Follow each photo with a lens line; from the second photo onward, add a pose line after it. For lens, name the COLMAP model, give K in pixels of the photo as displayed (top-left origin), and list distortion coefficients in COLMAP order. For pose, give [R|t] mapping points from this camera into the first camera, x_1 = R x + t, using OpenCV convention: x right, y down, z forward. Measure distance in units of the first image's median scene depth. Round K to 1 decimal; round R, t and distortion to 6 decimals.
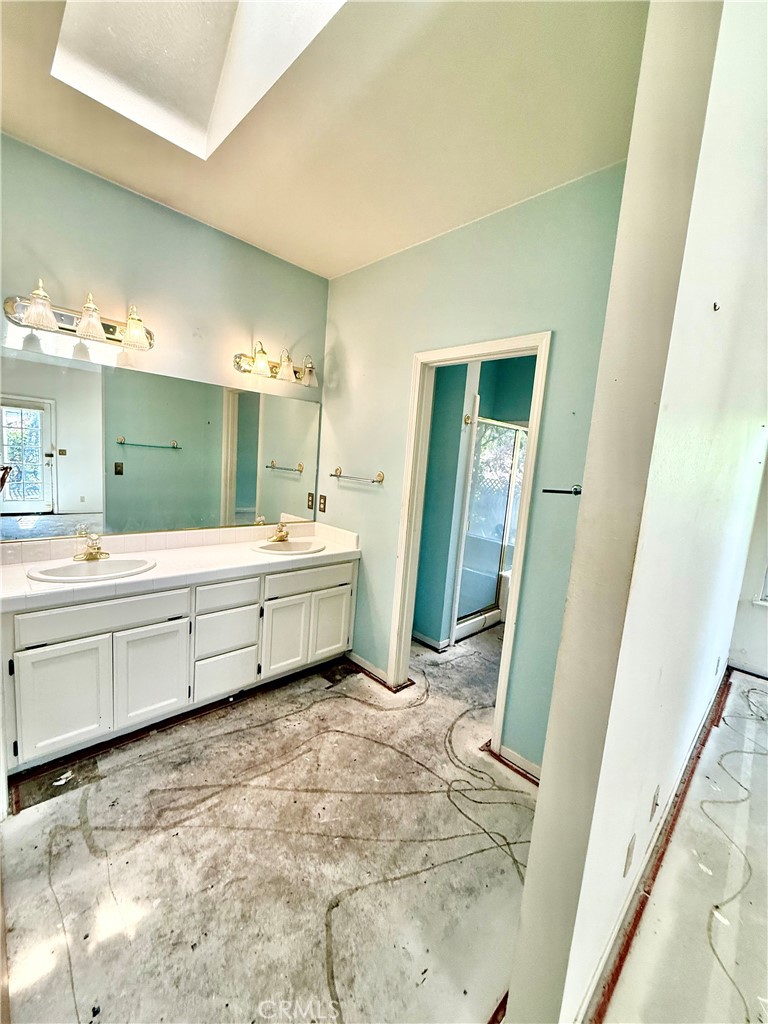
lens RADIAL K [[407.1, 0, 384.9], [0, 407.1, 509.4], [0, 0, 1]] dist [-0.002721, -0.000376]
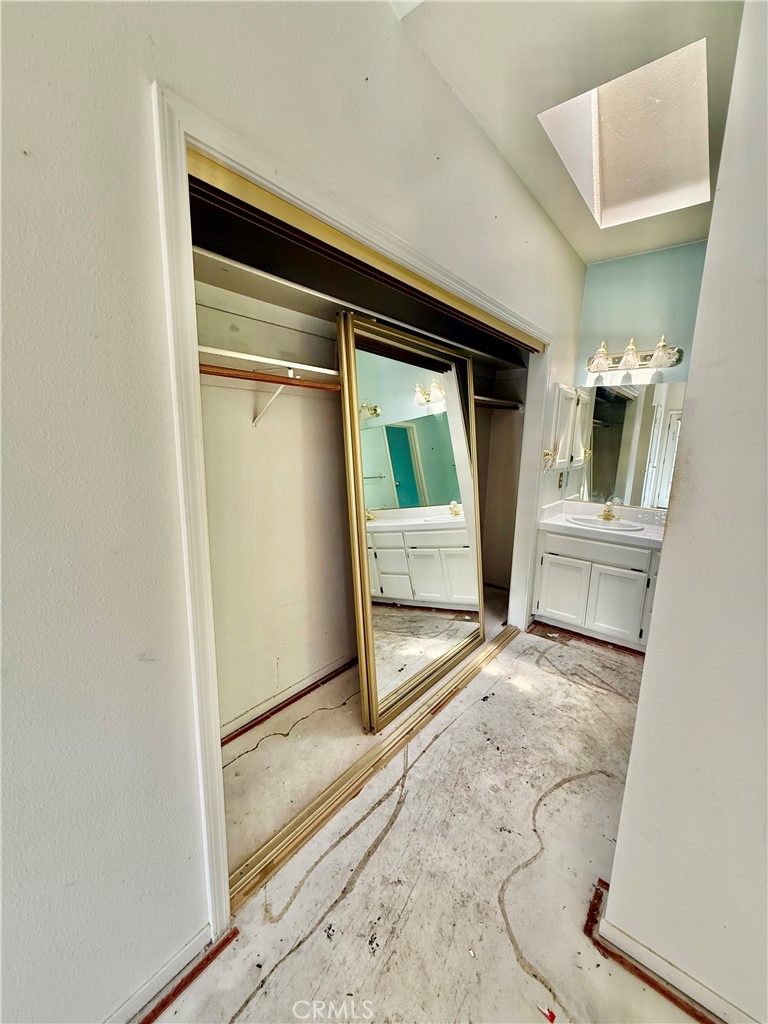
lens RADIAL K [[407.1, 0, 384.8], [0, 407.1, 511.0], [0, 0, 1]] dist [-0.002721, -0.000376]
pose [[0.117407, 0.115599, -0.986333, 0.779058], [-0.132855, 0.986102, 0.099758, 0.063741], [0.984157, 0.119327, 0.131133, 0.001453]]
